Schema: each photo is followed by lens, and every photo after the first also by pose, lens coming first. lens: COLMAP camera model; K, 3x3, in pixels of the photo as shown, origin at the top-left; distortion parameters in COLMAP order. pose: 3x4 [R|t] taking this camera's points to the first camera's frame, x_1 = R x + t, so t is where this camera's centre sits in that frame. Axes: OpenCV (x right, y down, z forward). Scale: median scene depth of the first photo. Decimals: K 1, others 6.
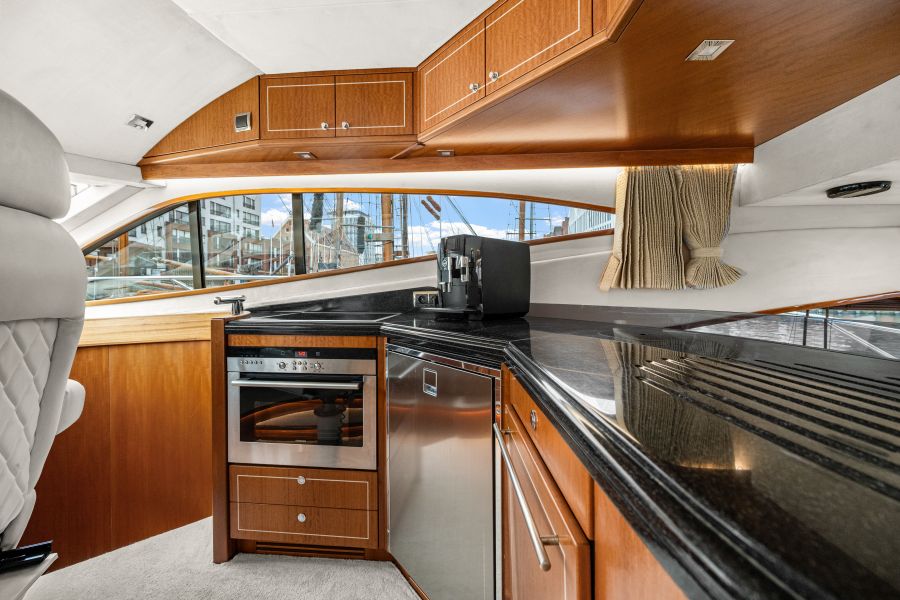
lens RADIAL K [[351.4, 0, 450.0], [0, 351.4, 291.8], [0, 0, 1]] dist [-0.003503, 0.001005]
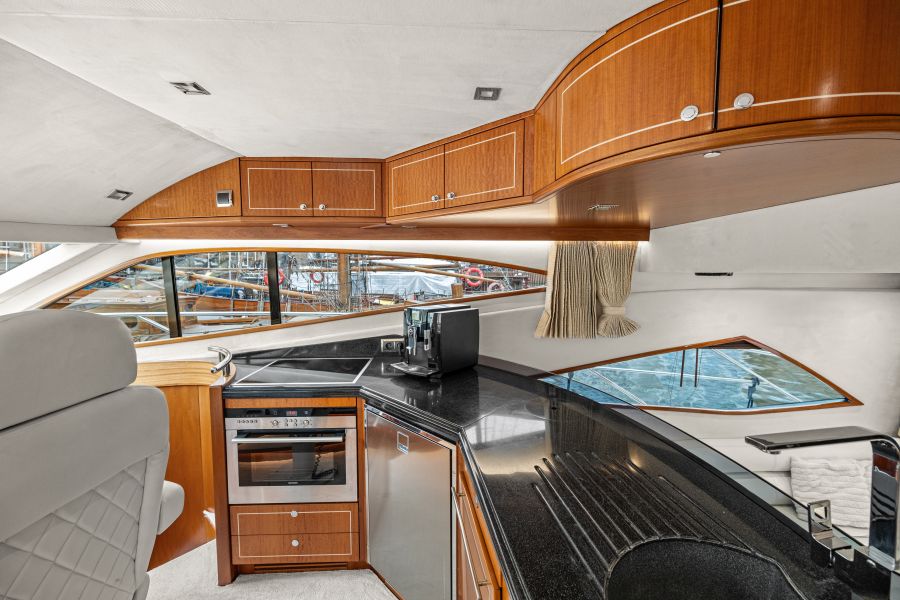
lens RADIAL K [[351.4, 0, 449.6], [0, 351.4, 294.6], [0, 0, 1]] dist [-0.003503, 0.001005]
pose [[0.991452, -0.005060, 0.130372, -0.037680], [-0.002410, 0.998367, 0.057083, -0.268468], [-0.130448, -0.056909, 0.989821, -0.215663]]
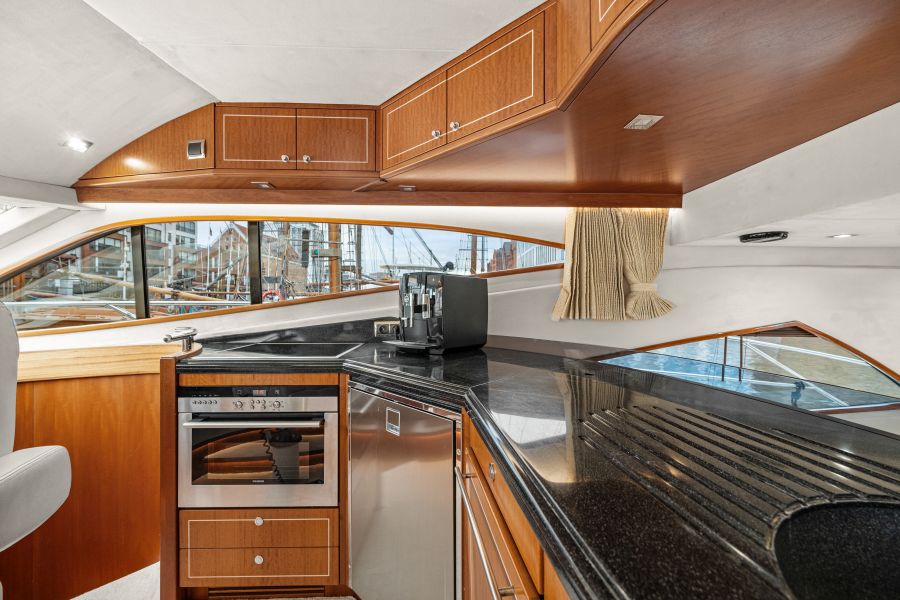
lens RADIAL K [[351.4, 0, 447.7], [0, 351.4, 300.3], [0, 0, 1]] dist [-0.003503, 0.001005]
pose [[0.993473, 0.003537, 0.114014, -0.012074], [-0.002392, 0.999945, -0.010179, -0.064915], [-0.114044, 0.009840, 0.993427, -0.035576]]
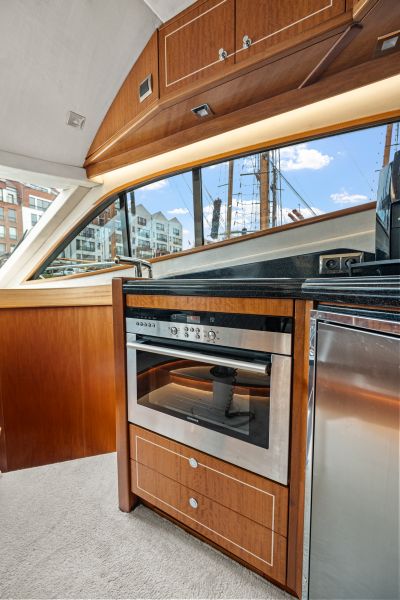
lens RADIAL K [[234.3, 0, 198.4], [0, 234.3, 300.2], [0, 0, 1]] dist [-0.003503, 0.001005]
pose [[0.909470, 0.031337, -0.414588, -0.166396], [-0.003726, 0.997730, 0.067241, 0.086296], [0.415754, -0.059609, 0.907522, 0.453000]]
